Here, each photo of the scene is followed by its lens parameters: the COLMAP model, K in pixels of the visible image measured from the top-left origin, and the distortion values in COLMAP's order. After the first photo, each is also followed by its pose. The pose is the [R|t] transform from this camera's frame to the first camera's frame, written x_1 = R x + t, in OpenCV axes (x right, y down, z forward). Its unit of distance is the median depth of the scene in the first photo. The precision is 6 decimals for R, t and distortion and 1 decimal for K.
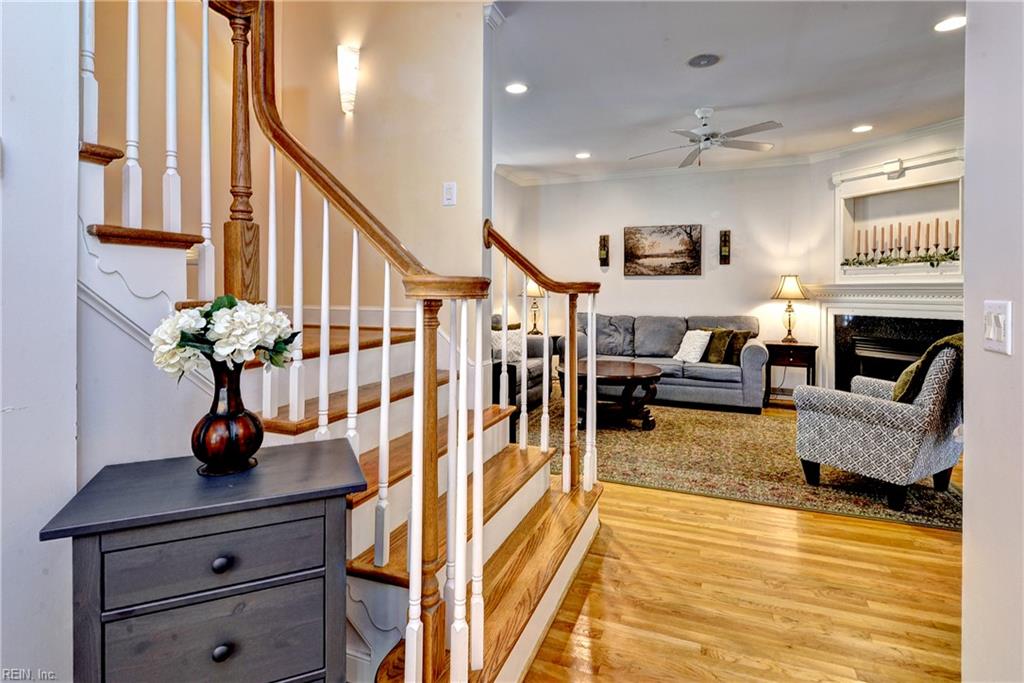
lens RADIAL K [[524.0, 0, 502.1], [0, 524.0, 290.6], [0, 0, 1]] dist [0.001197, -0.000184]
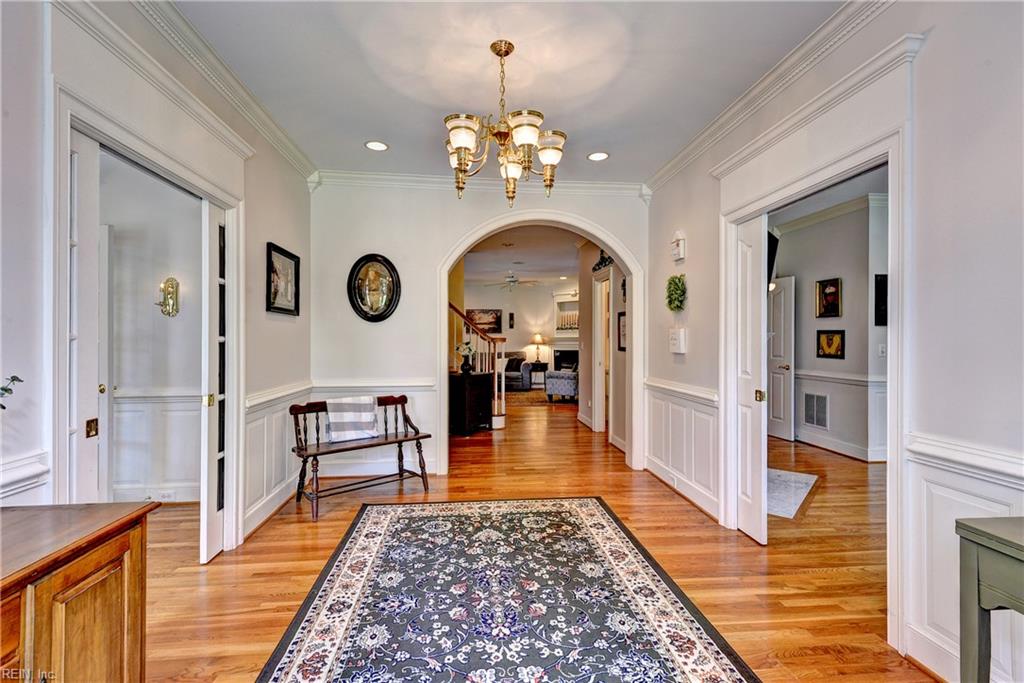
lens RADIAL K [[478.1, 0, 516.1], [0, 478.1, 341.5], [0, 0, 1]] dist [0.016354, -0.001400]
pose [[0.876004, -0.007403, 0.482248, -0.555742], [0.008359, 0.999965, 0.000167, 0.005716], [-0.482232, 0.003885, 0.876035, -0.809454]]
